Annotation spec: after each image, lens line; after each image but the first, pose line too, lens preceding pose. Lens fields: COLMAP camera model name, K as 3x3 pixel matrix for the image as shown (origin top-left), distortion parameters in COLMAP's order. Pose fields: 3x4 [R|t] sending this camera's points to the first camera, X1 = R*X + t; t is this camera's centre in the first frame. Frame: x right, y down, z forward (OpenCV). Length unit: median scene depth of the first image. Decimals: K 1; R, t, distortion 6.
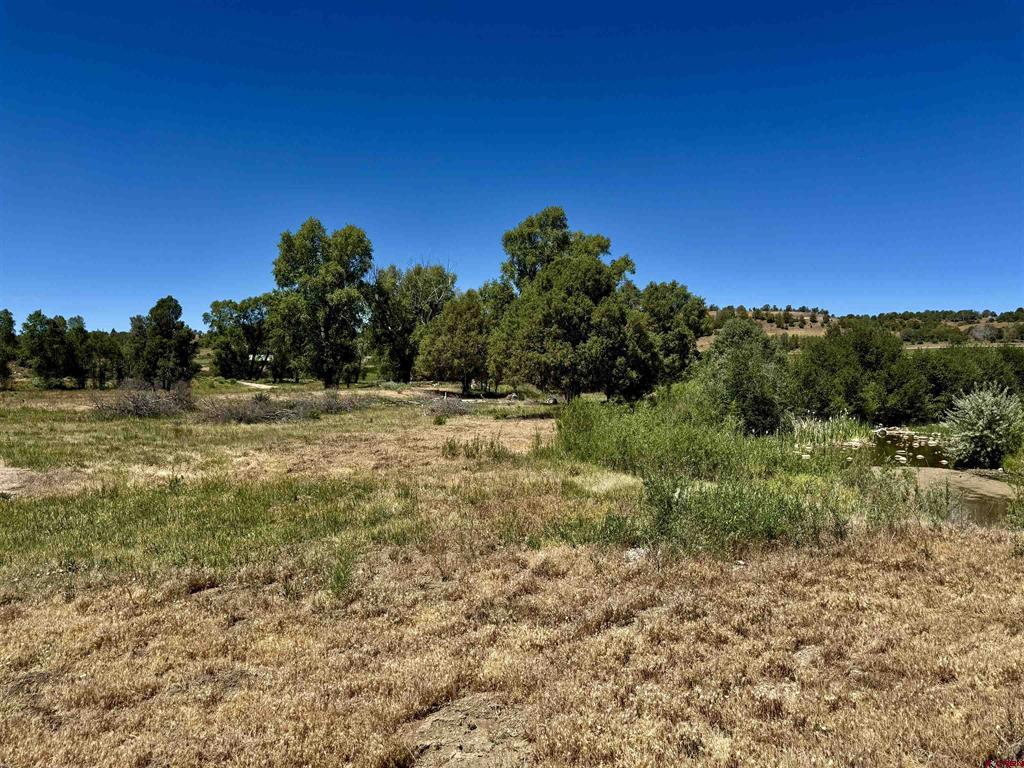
lens RADIAL K [[716.5, 0, 494.6], [0, 716.5, 357.7], [0, 0, 1]] dist [-0.037723, 0.008440]
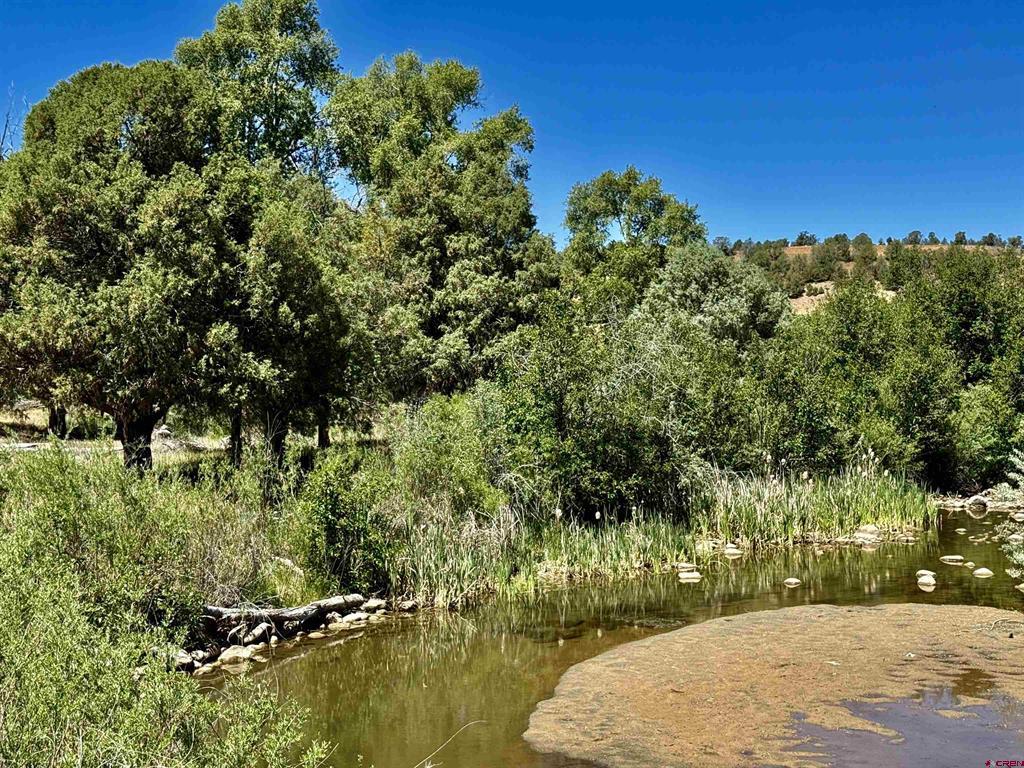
lens RADIAL K [[1494.4, 0, 511.8], [0, 1494.4, 377.6], [0, 0, 1]] dist [0.047895, 0.000000]
pose [[0.996434, -0.015697, 0.082898, 0.123910], [0.014285, 0.999743, 0.017602, 0.007463], [-0.083153, -0.016355, 0.996403, 0.097646]]
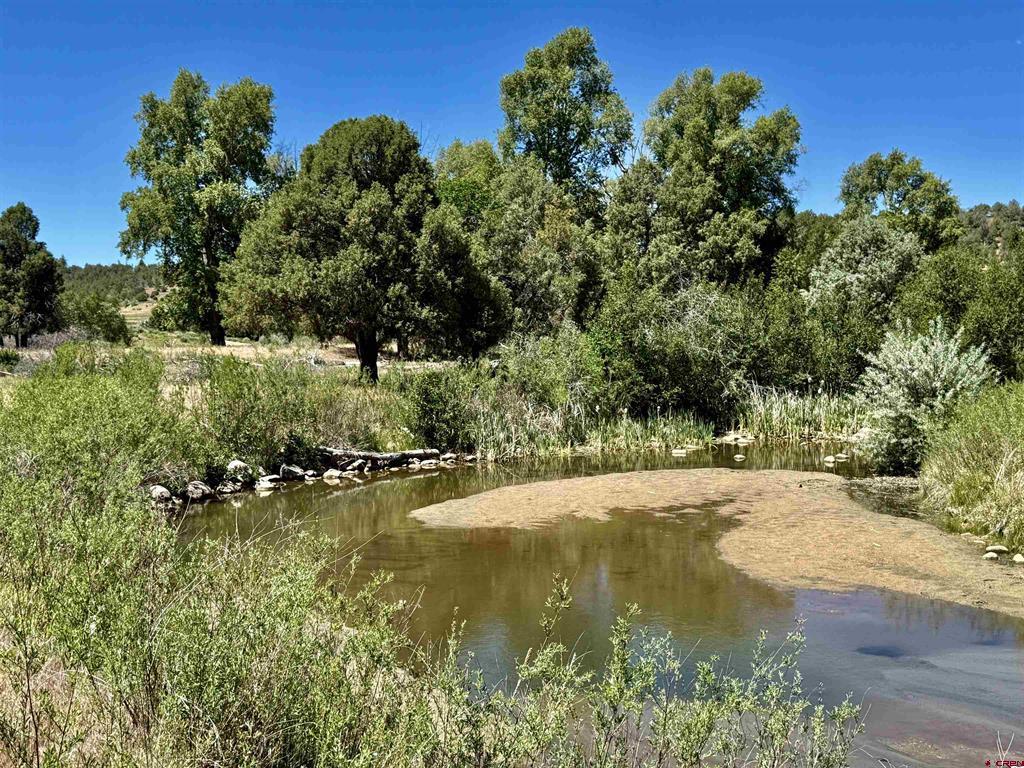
lens RADIAL K [[1226.5, 0, 504.2], [0, 1226.5, 385.0], [0, 0, 1]] dist [0.077052, 0.000000]
pose [[0.971547, 0.007390, -0.236733, 0.239463], [0.008326, 0.997830, 0.065317, 0.008400], [0.236701, -0.065430, 0.969377, 0.009630]]
